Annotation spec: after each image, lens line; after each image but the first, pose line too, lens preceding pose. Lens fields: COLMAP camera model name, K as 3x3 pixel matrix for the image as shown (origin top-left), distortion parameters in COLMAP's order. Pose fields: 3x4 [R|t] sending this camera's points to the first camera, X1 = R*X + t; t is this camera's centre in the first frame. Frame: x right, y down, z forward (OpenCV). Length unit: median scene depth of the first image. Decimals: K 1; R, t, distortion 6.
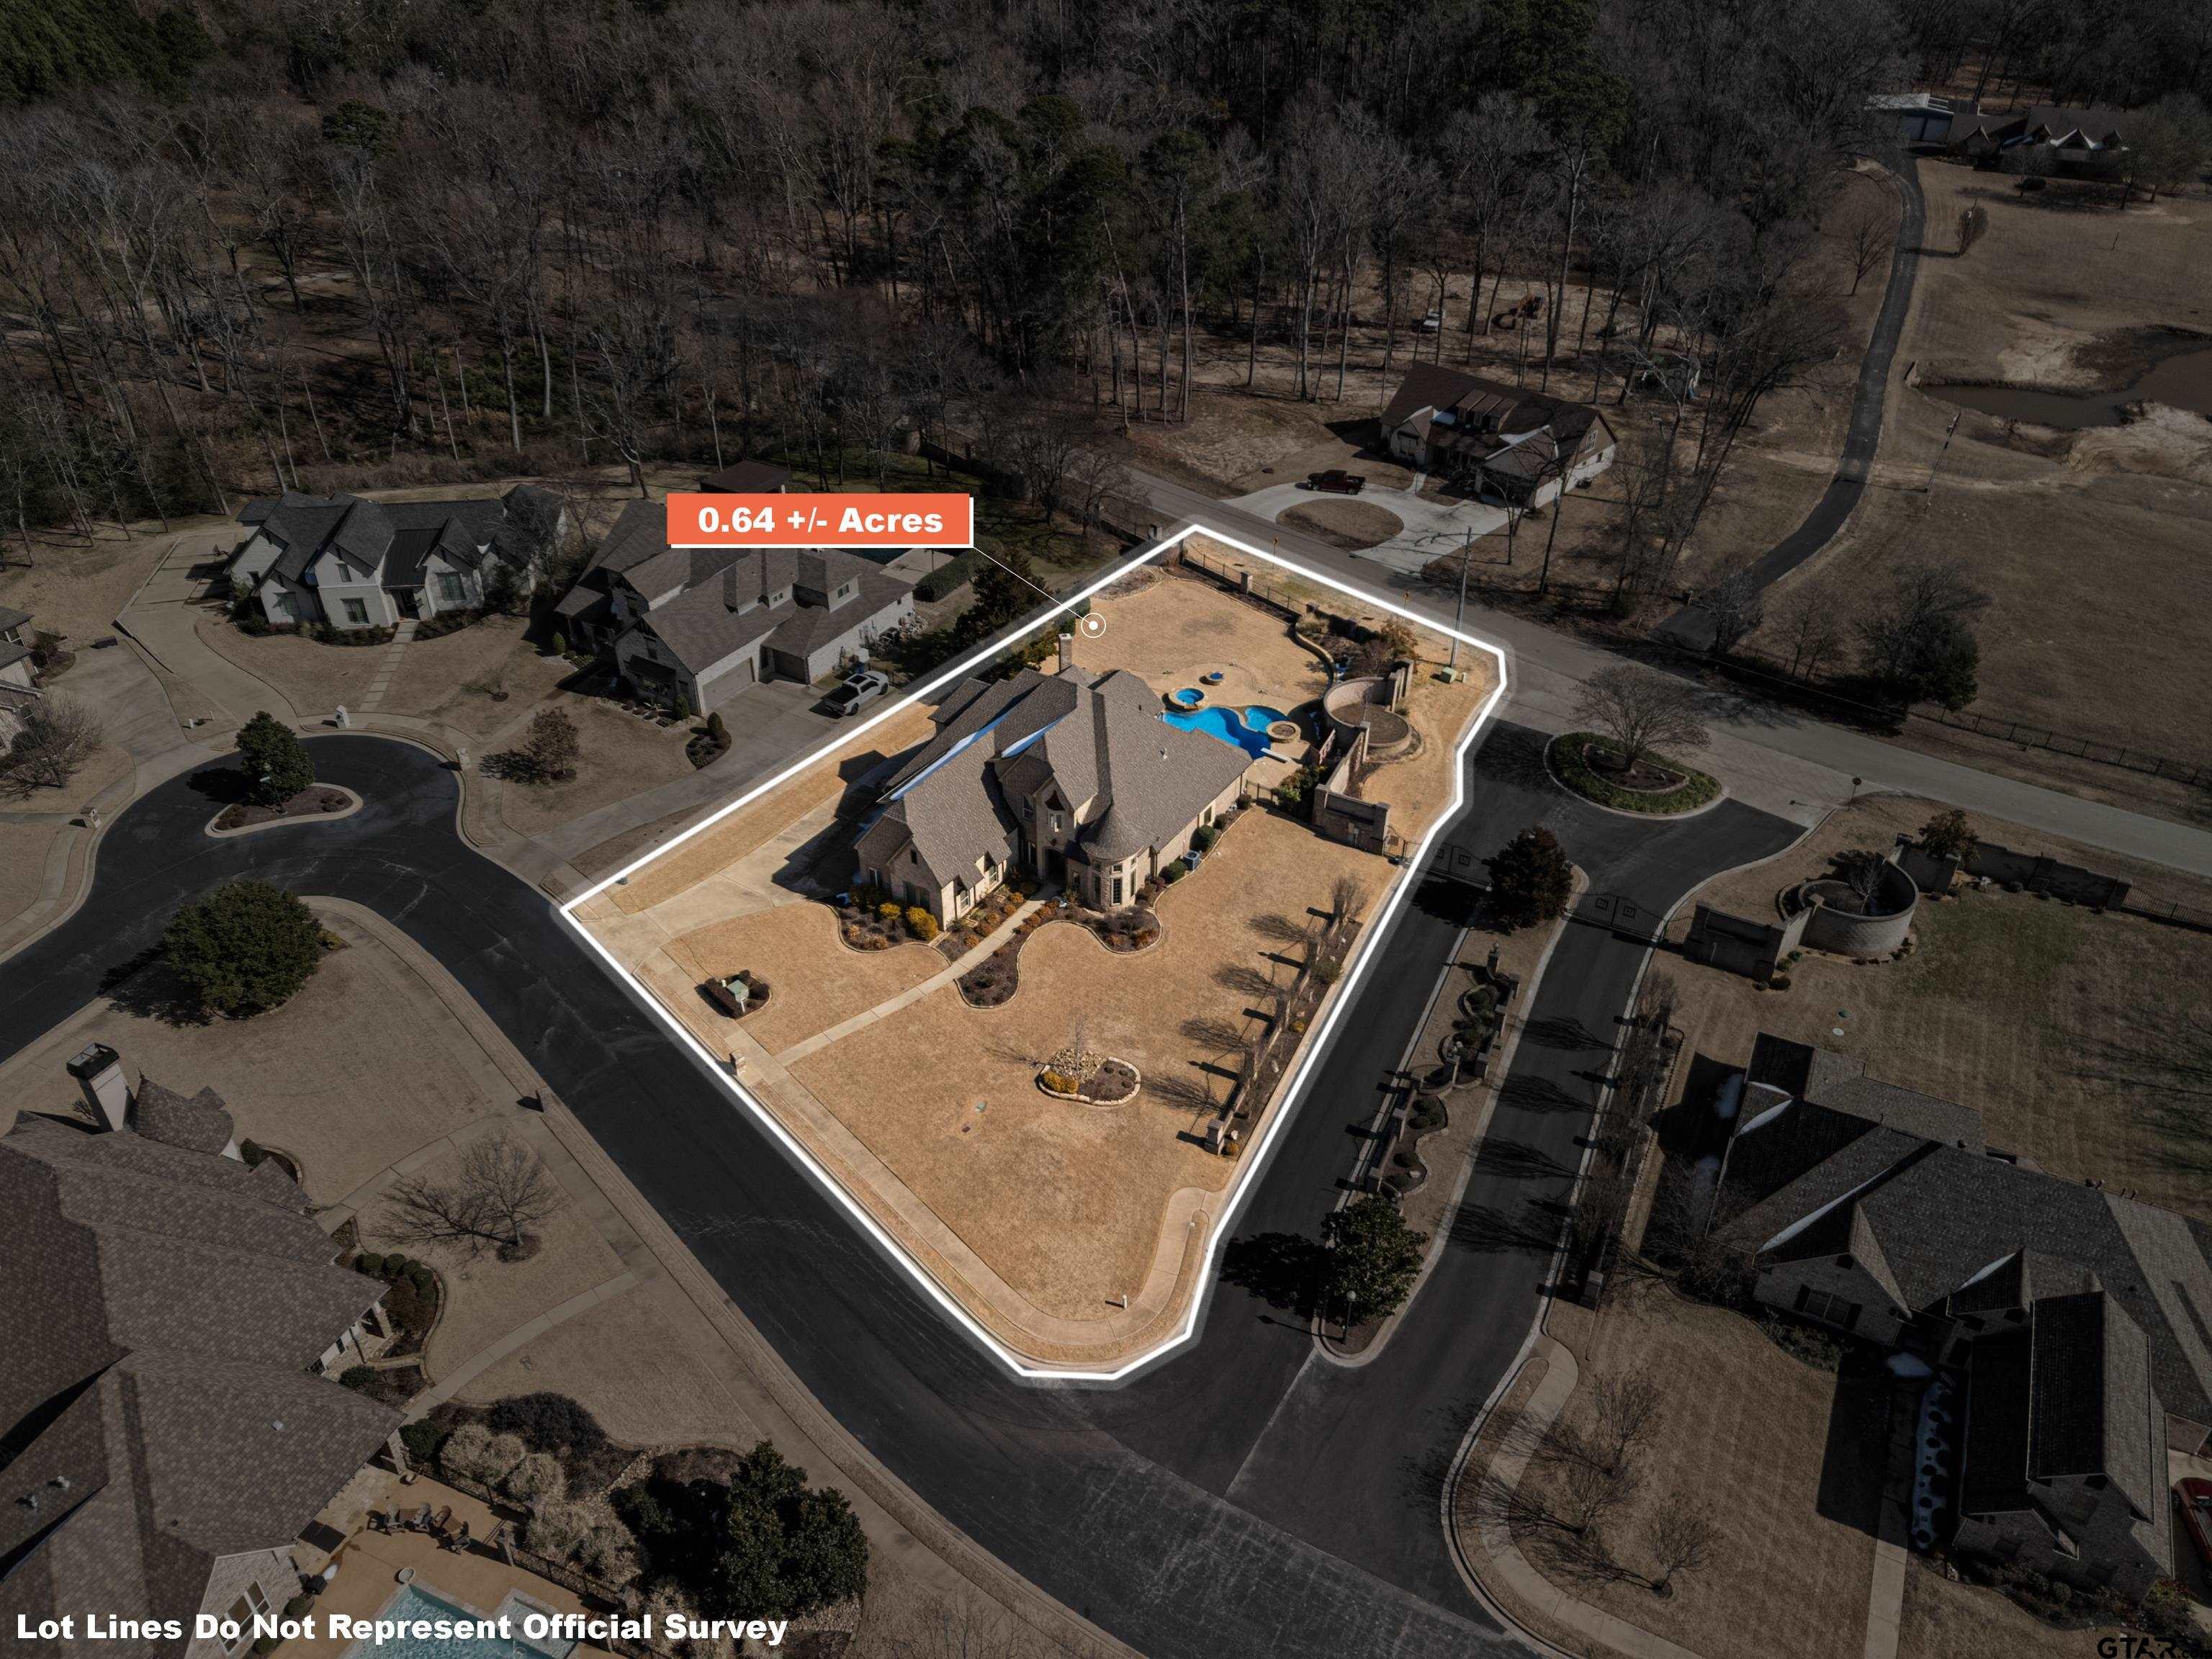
lens RADIAL K [[1622.4, 0, 1106.0], [0, 1622.4, 829.5], [0, 0, 1]] dist [0.066522, -0.077288]
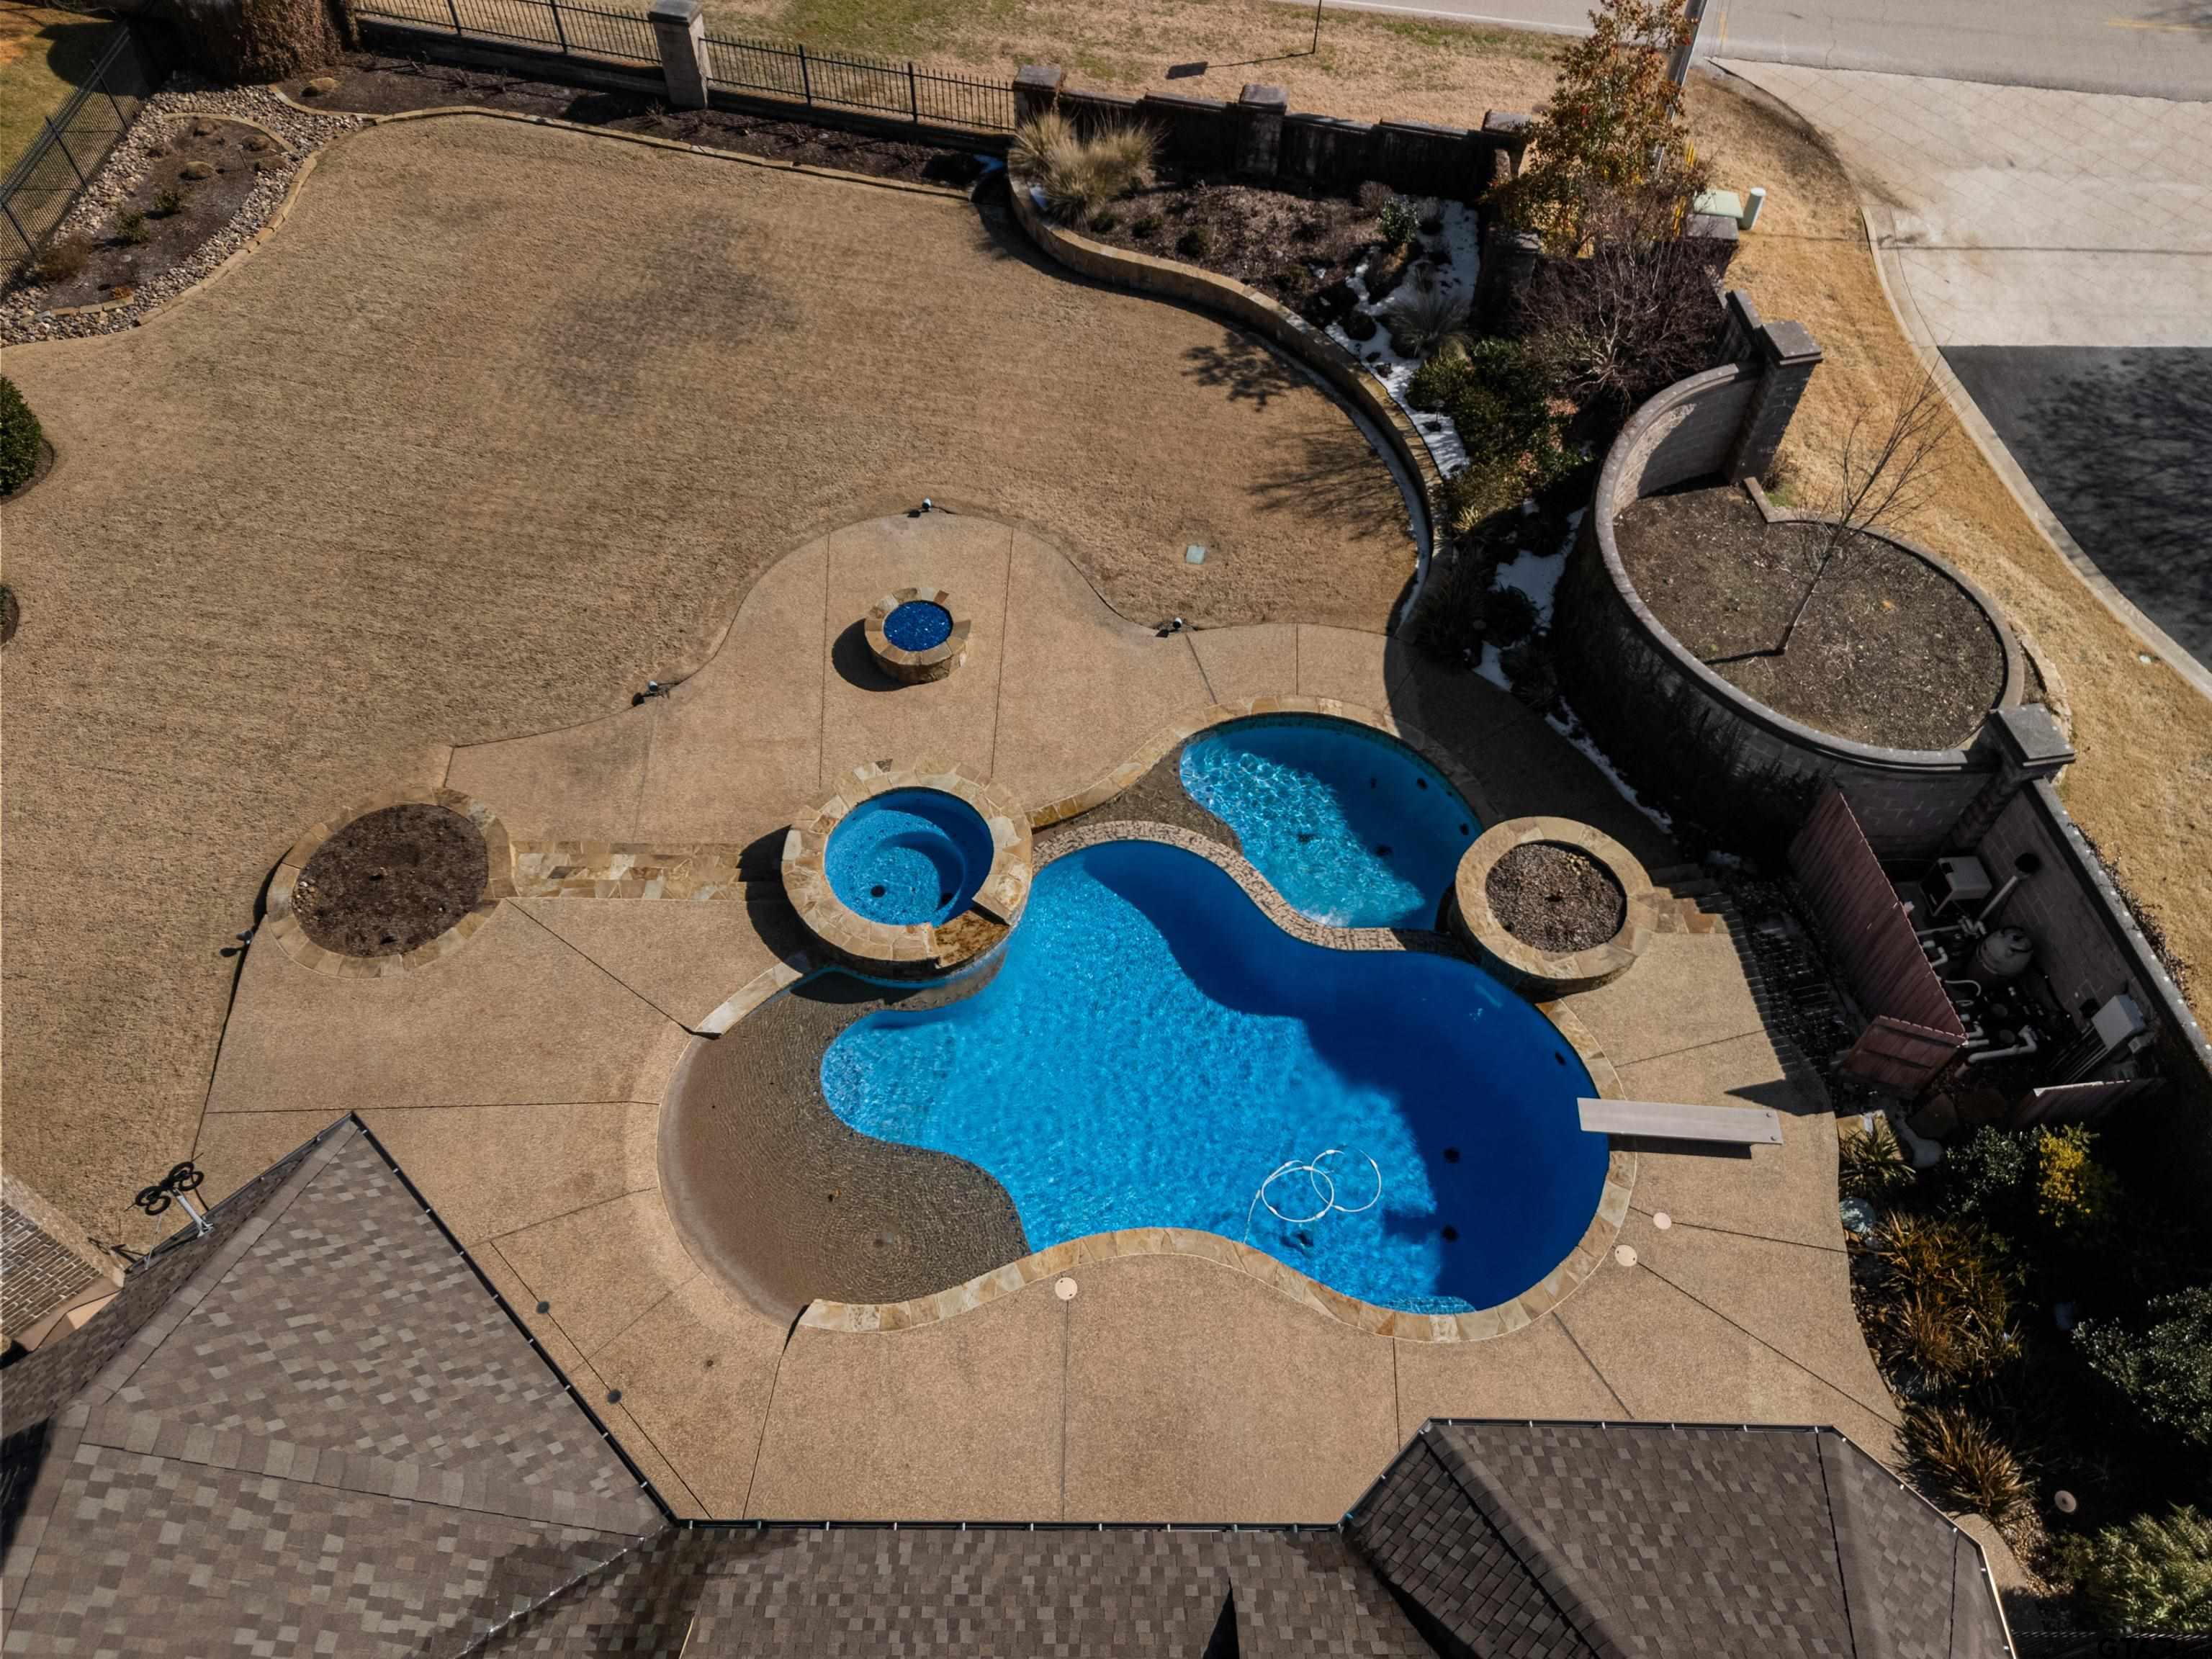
lens RADIAL K [[1622.4, 0, 1106.0], [0, 1622.4, 829.5], [0, 0, 1]] dist [0.066522, -0.077288]
pose [[0.848342, -0.427387, 0.312501, 0.021760], [0.304204, 0.876552, 0.372984, -0.168521], [-0.433332, -0.221354, 0.873628, 1.008357]]
